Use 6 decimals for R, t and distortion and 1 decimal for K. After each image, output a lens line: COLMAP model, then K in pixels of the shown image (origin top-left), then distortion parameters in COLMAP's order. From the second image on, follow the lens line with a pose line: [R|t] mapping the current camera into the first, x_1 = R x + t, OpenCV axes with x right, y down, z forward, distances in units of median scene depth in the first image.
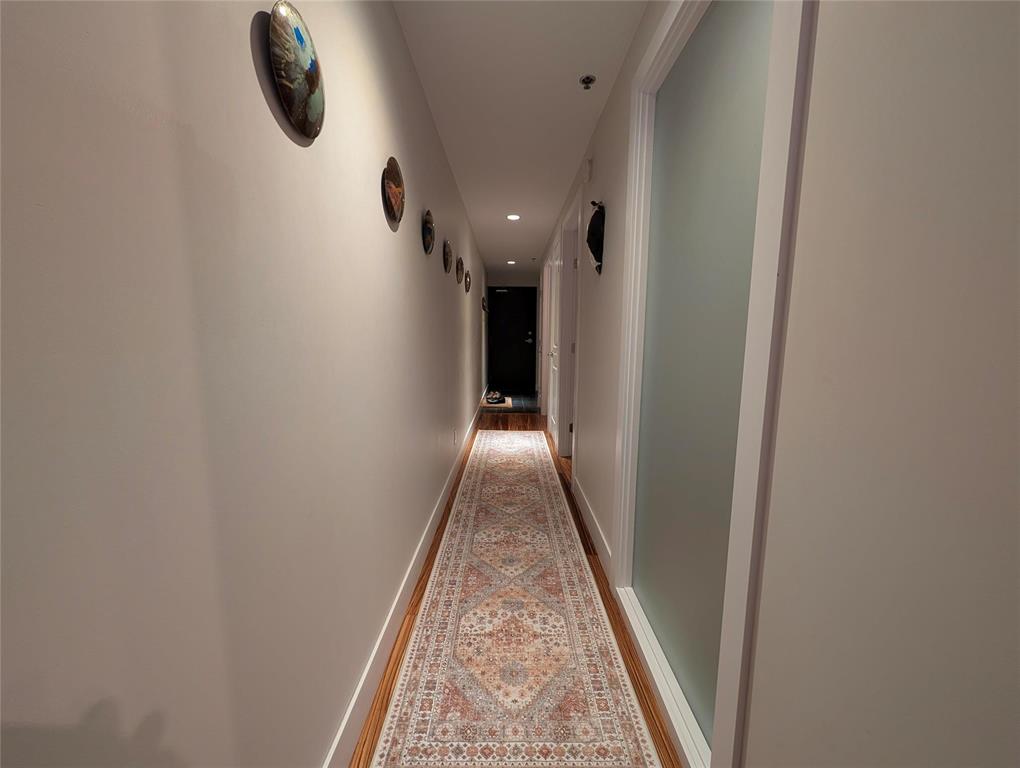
lens RADIAL K [[387.8, 0, 510.0], [0, 387.8, 384.0], [0, 0, 1]] dist [0.000105, 0.000129]
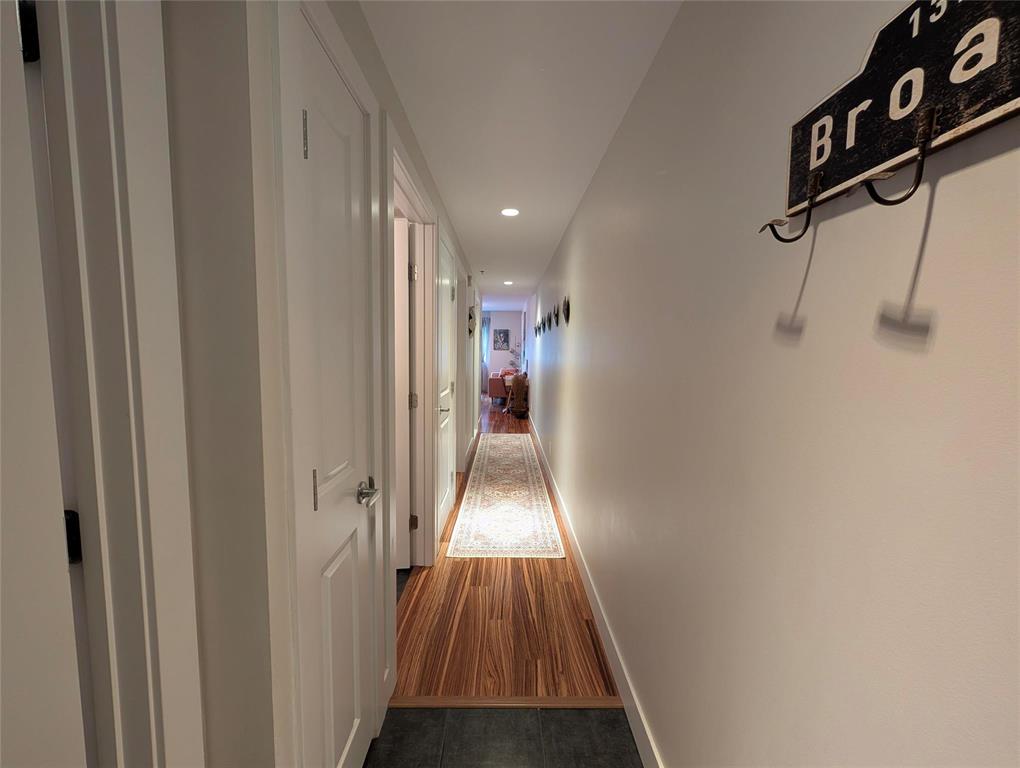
lens RADIAL K [[387.8, 0, 510.0], [0, 387.8, 384.0], [0, 0, 1]] dist [0.000105, 0.000129]
pose [[-0.999664, -0.022171, -0.013457, 0.012741], [-0.024589, 0.975194, 0.219982, -0.319804], [0.008246, 0.220239, -0.975411, 1.994679]]
